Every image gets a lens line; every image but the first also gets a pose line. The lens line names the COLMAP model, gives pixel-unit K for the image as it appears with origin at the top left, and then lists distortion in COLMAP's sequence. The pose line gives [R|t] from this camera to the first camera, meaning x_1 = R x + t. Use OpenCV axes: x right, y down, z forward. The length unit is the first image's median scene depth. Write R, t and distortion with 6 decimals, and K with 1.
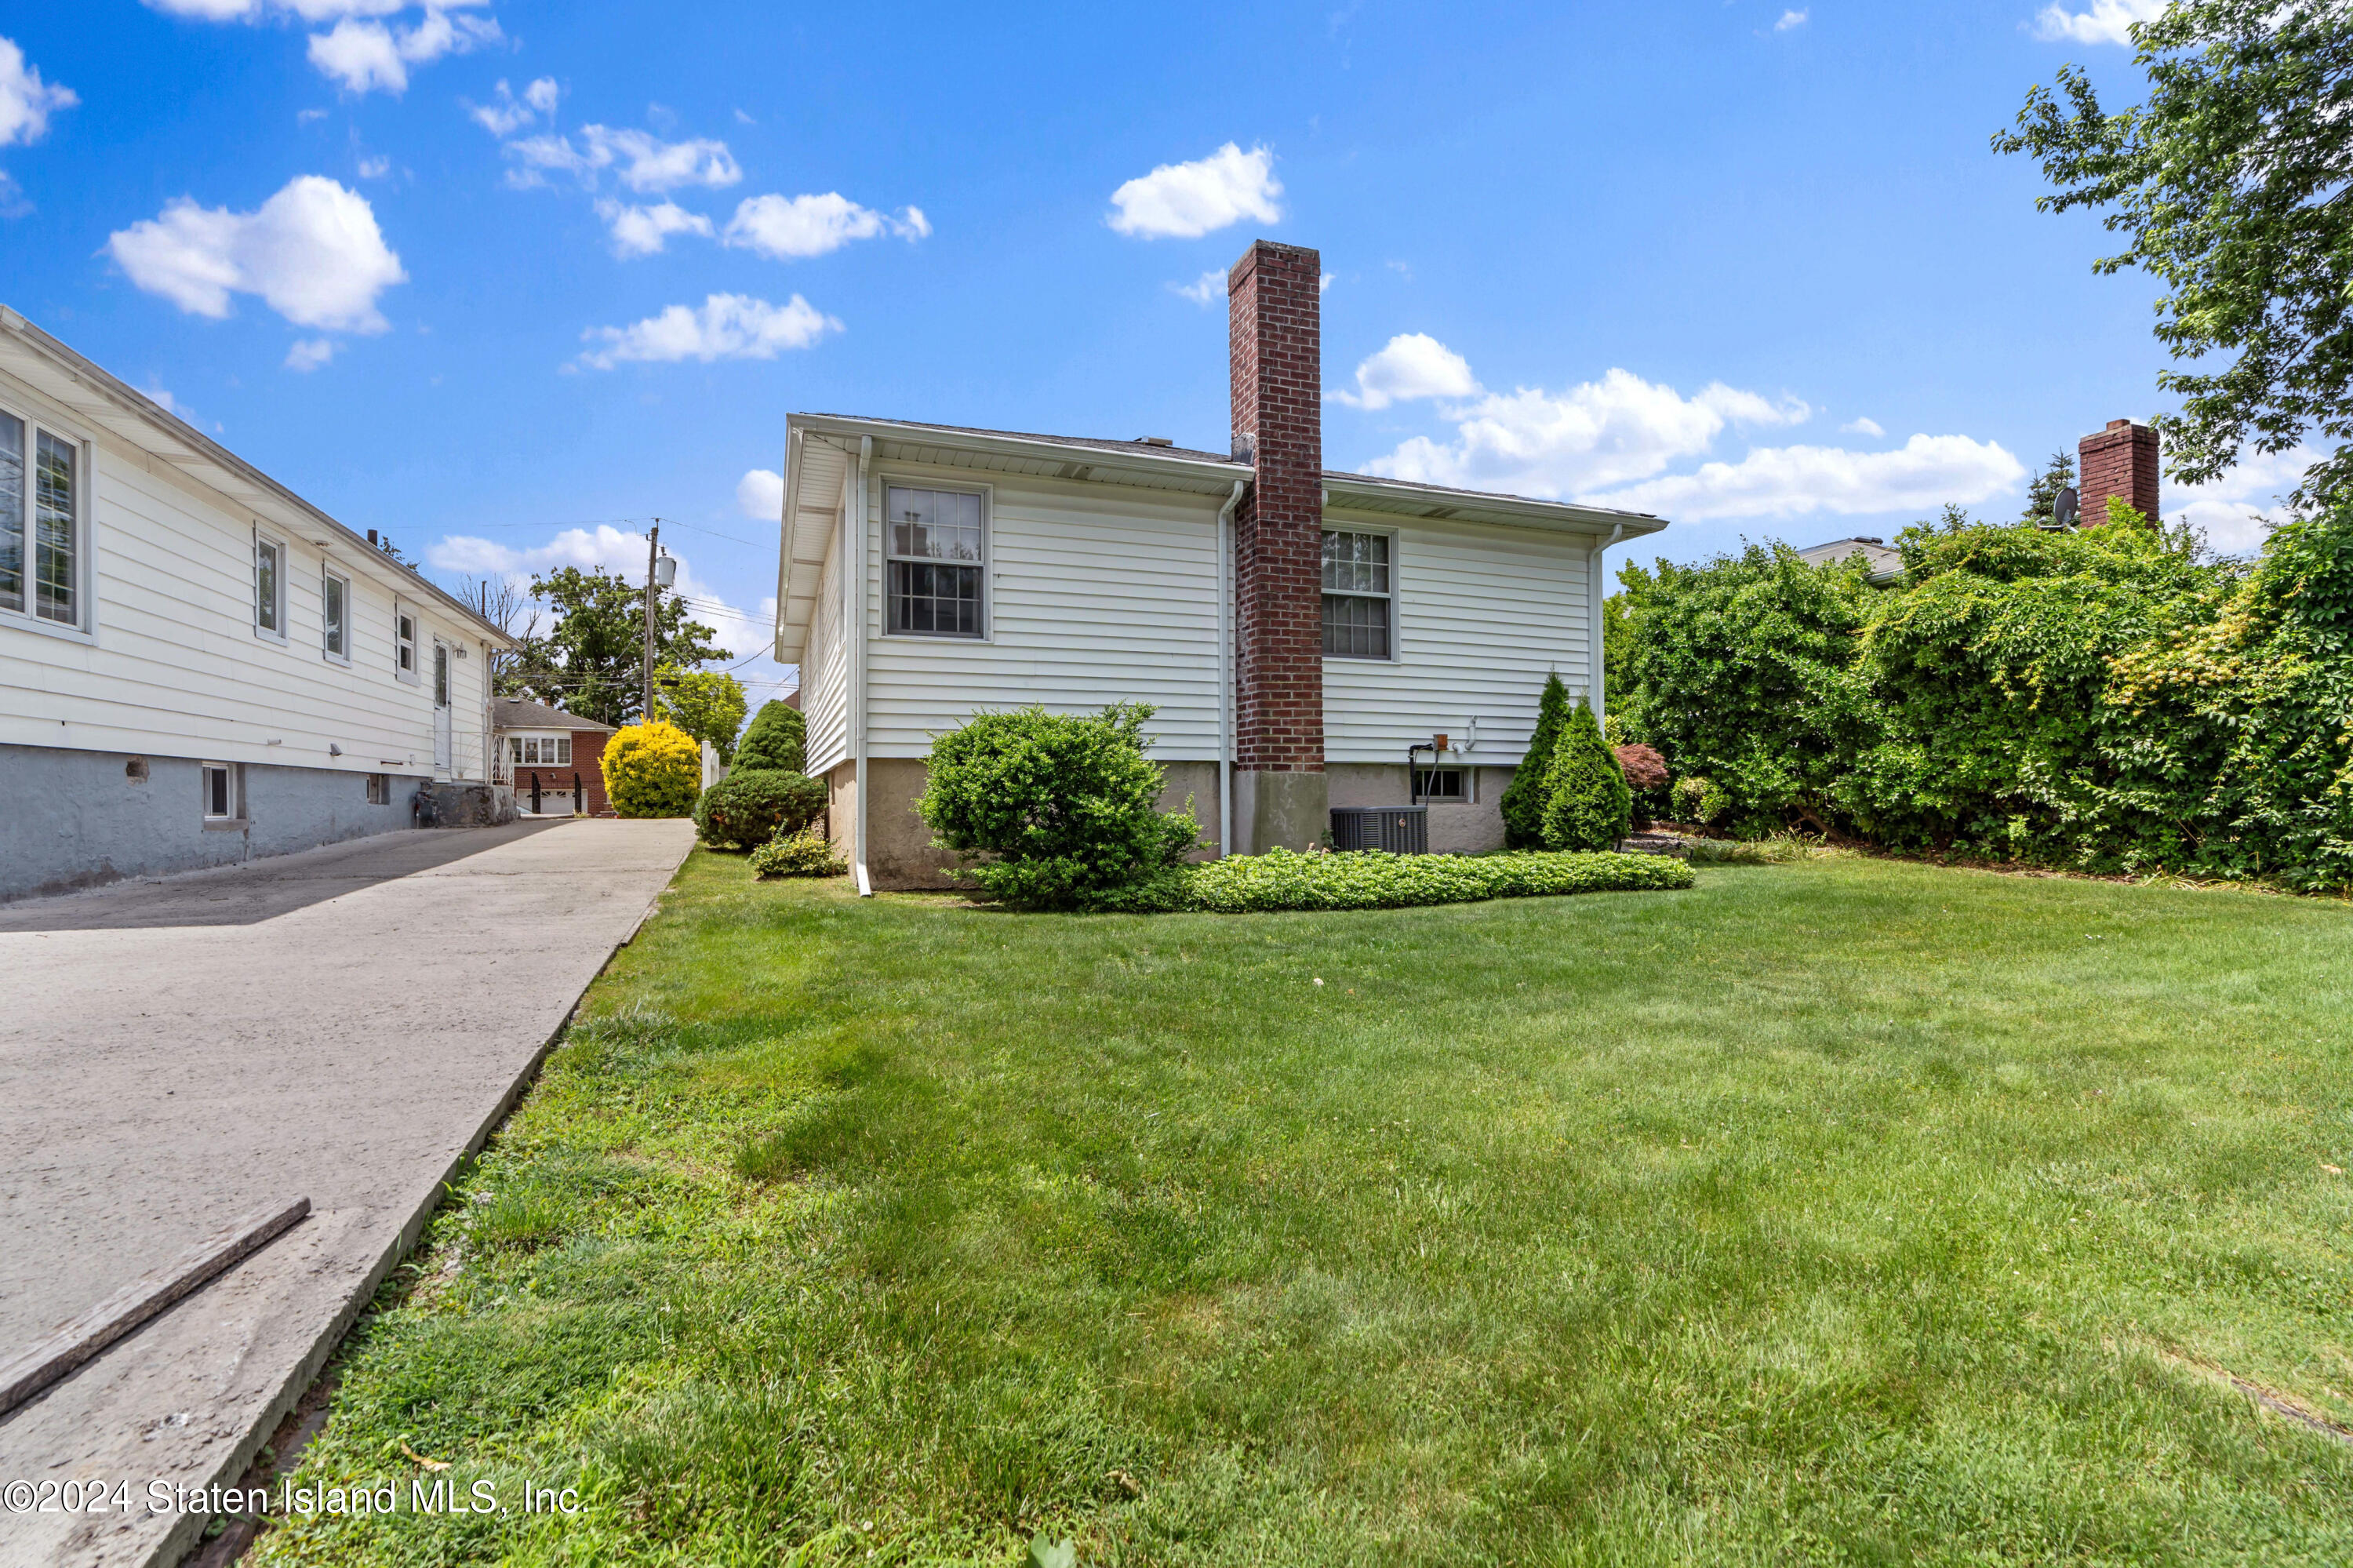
lens RADIAL K [[1058.7, 0, 1166.5], [0, 1058.7, 802.6], [0, 0, 1]] dist [-0.009753, 0.003946]
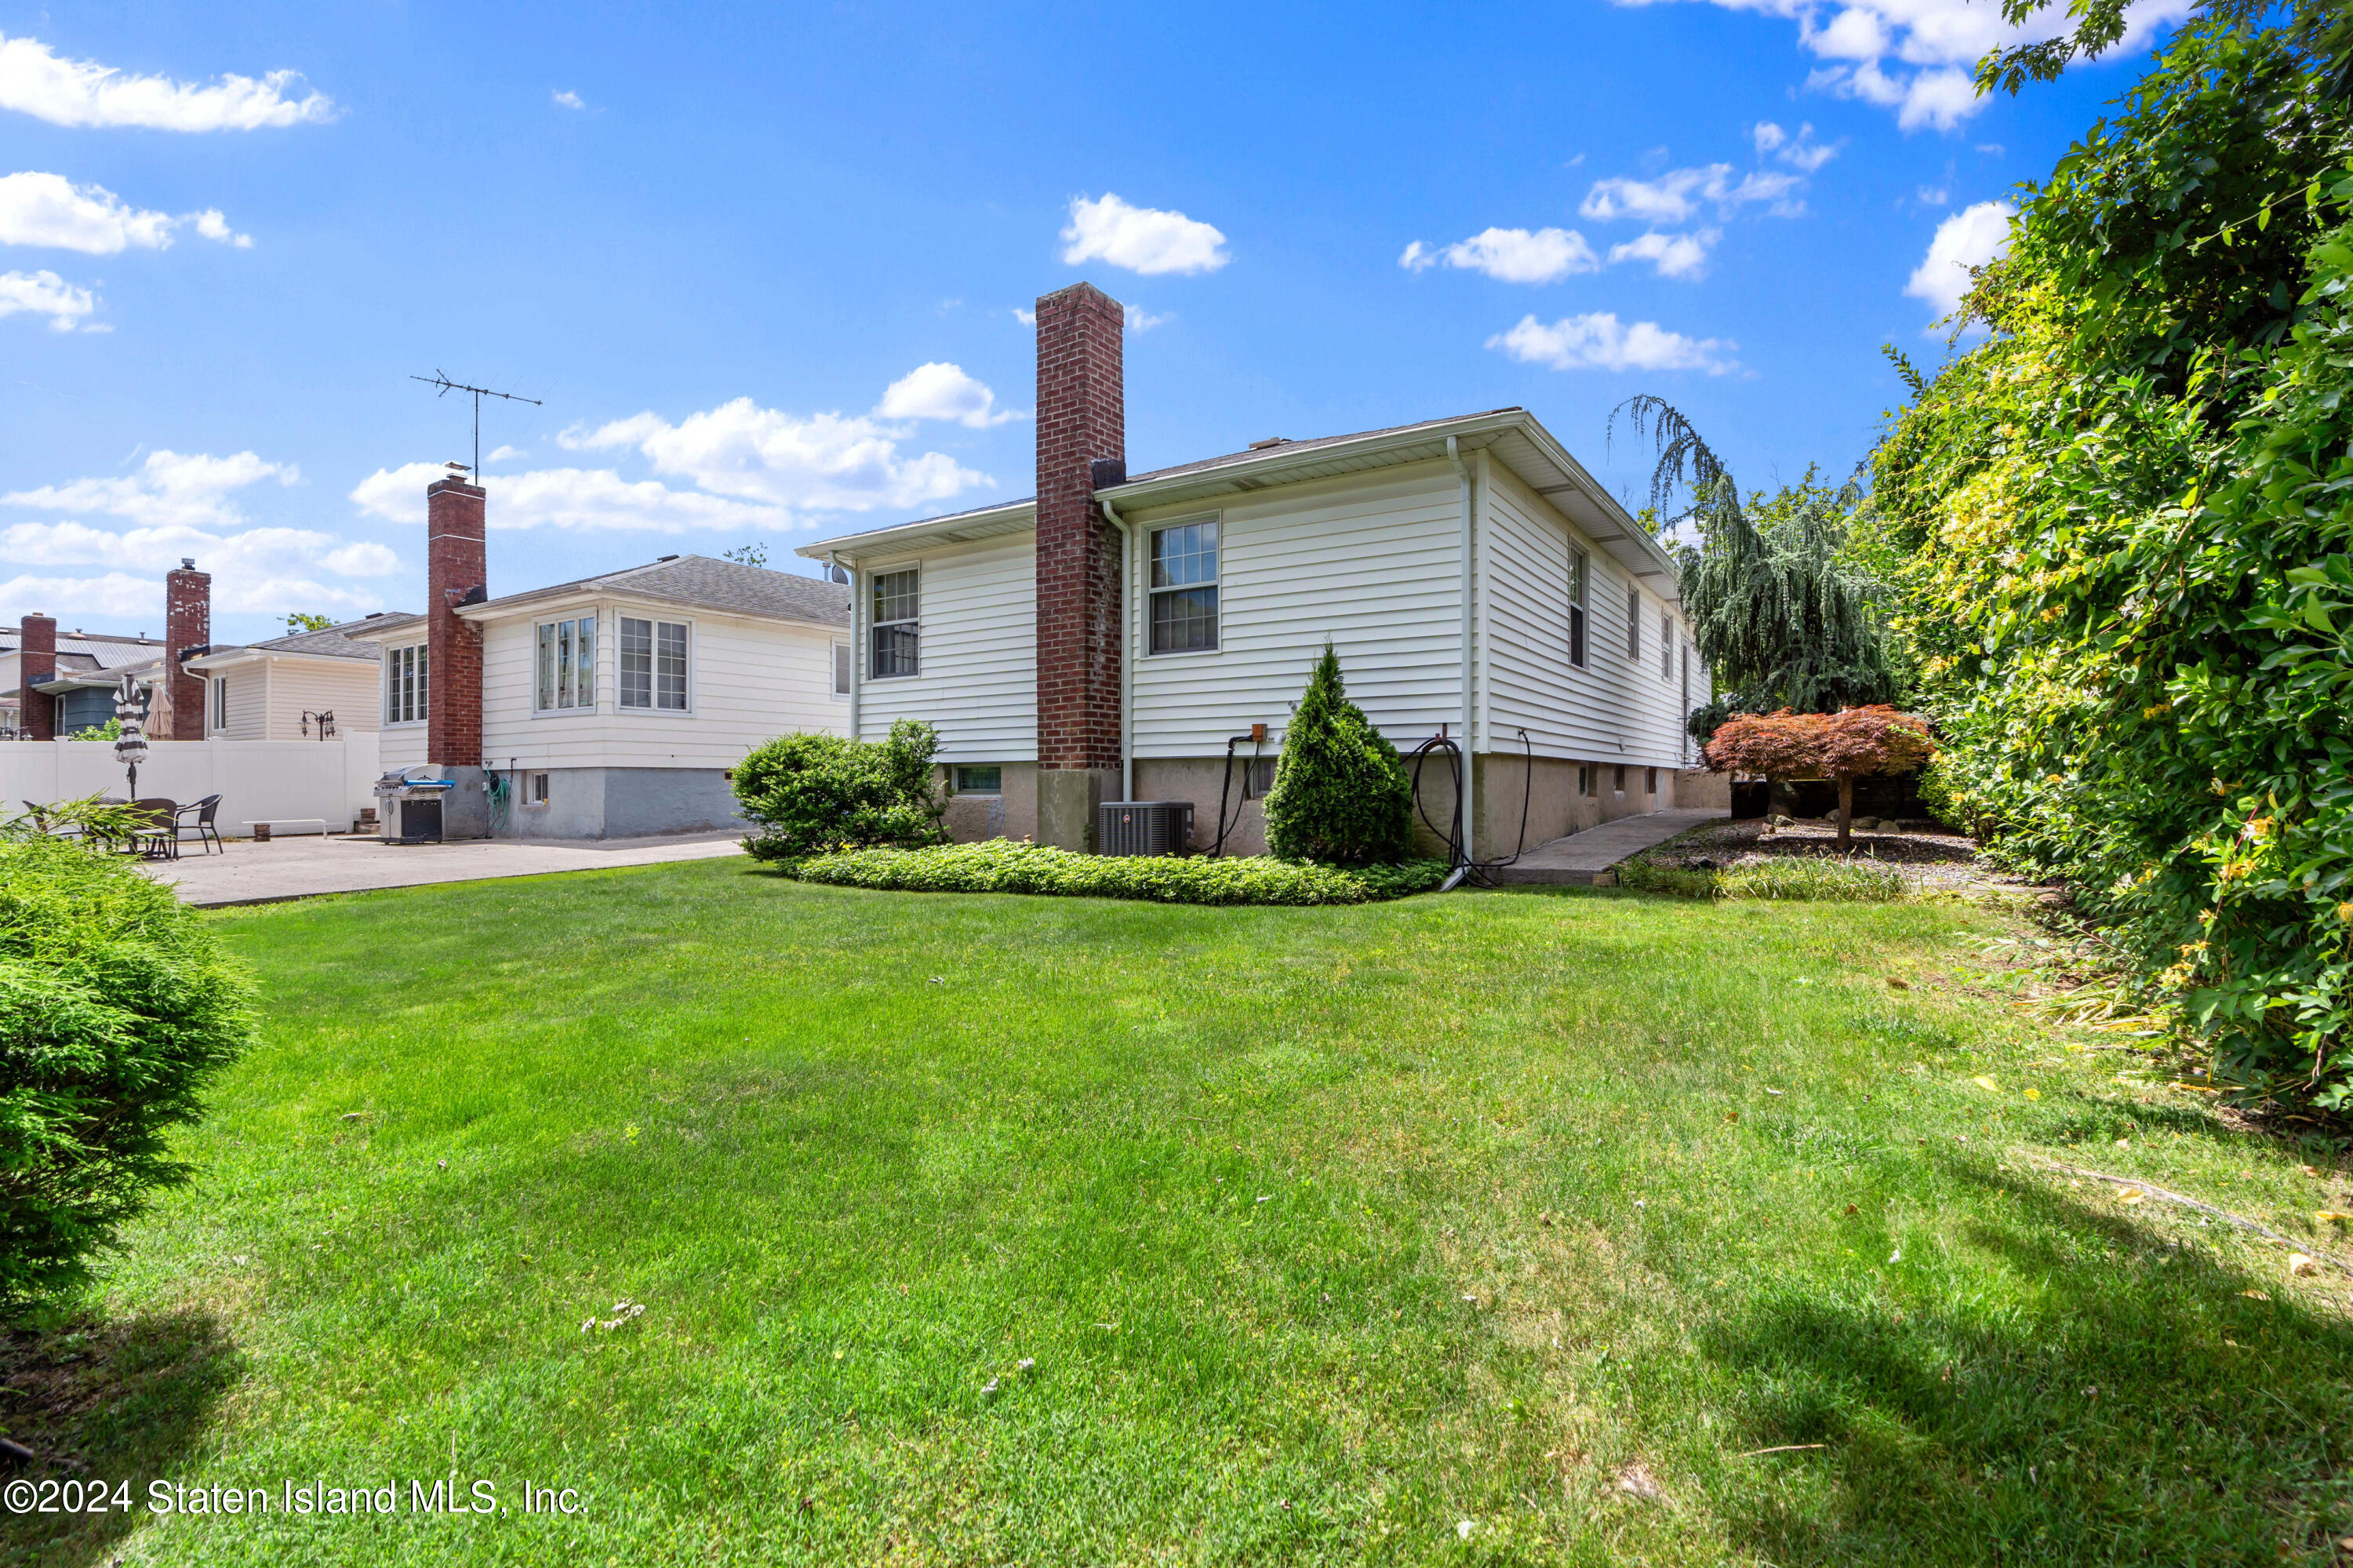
lens RADIAL K [[1058.7, 0, 1167.3], [0, 1058.7, 784.9], [0, 0, 1]] dist [-0.009753, 0.003946]
pose [[0.588652, -0.000157, -0.808386, 0.970597], [0.001758, 0.999998, 0.001086, -0.012992], [0.808384, -0.002060, 0.588651, 0.402123]]
